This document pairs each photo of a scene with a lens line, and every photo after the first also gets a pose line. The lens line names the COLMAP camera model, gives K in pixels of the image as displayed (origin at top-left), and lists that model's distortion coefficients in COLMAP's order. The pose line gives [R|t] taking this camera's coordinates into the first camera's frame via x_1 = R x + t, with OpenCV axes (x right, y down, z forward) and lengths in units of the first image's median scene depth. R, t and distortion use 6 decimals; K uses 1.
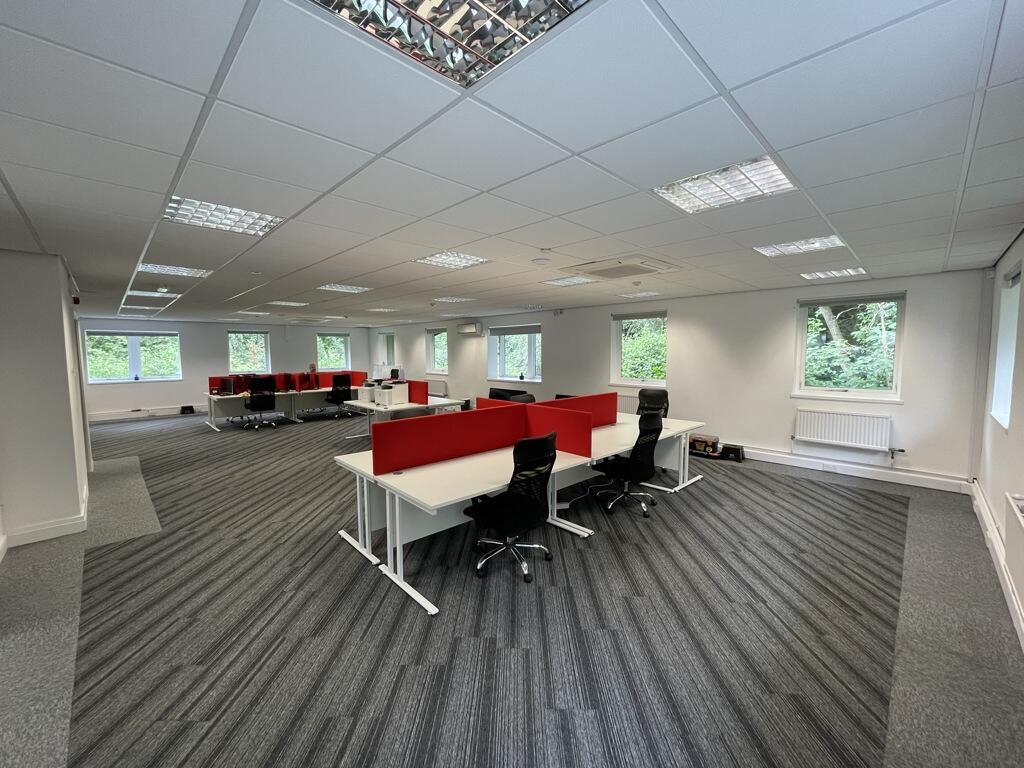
lens RADIAL K [[411.8, 0, 511.9], [0, 411.8, 383.3], [0, 0, 1]] dist [-0.003741, 0.000028]
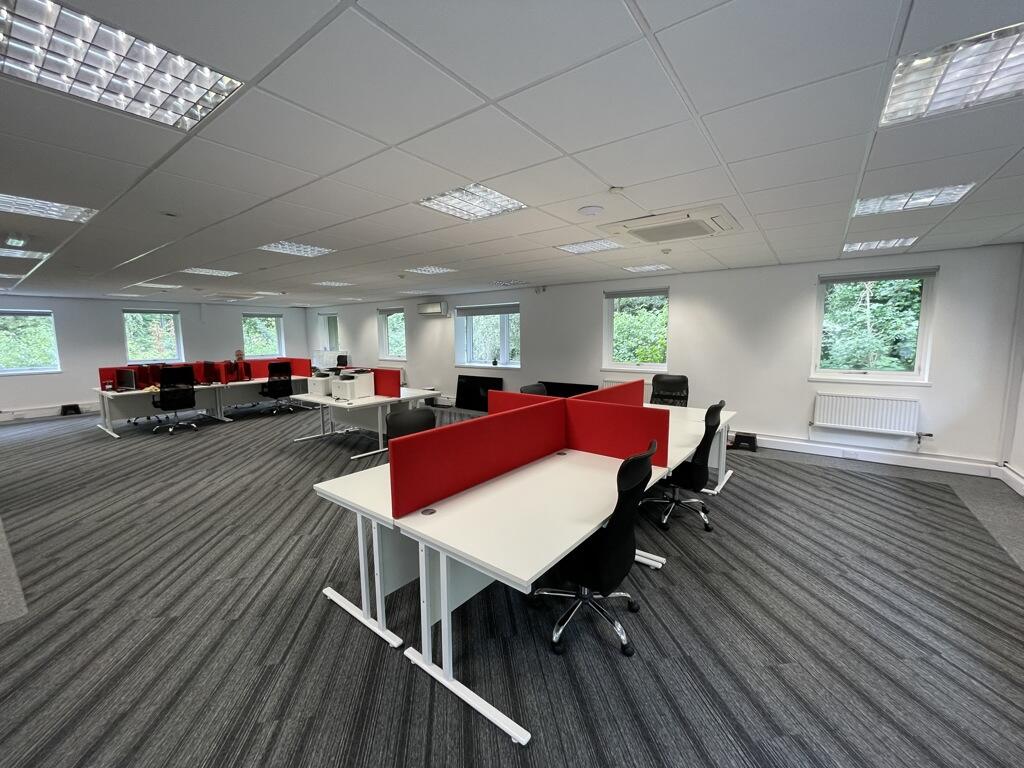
lens RADIAL K [[411.8, 0, 512.5], [0, 411.8, 383.3], [0, 0, 1]] dist [-0.003741, 0.000028]
pose [[0.988218, -0.021191, 0.151582, -0.158602], [0.015384, 0.999106, 0.039385, -0.009186], [-0.152281, -0.036589, 0.987660, 0.217051]]
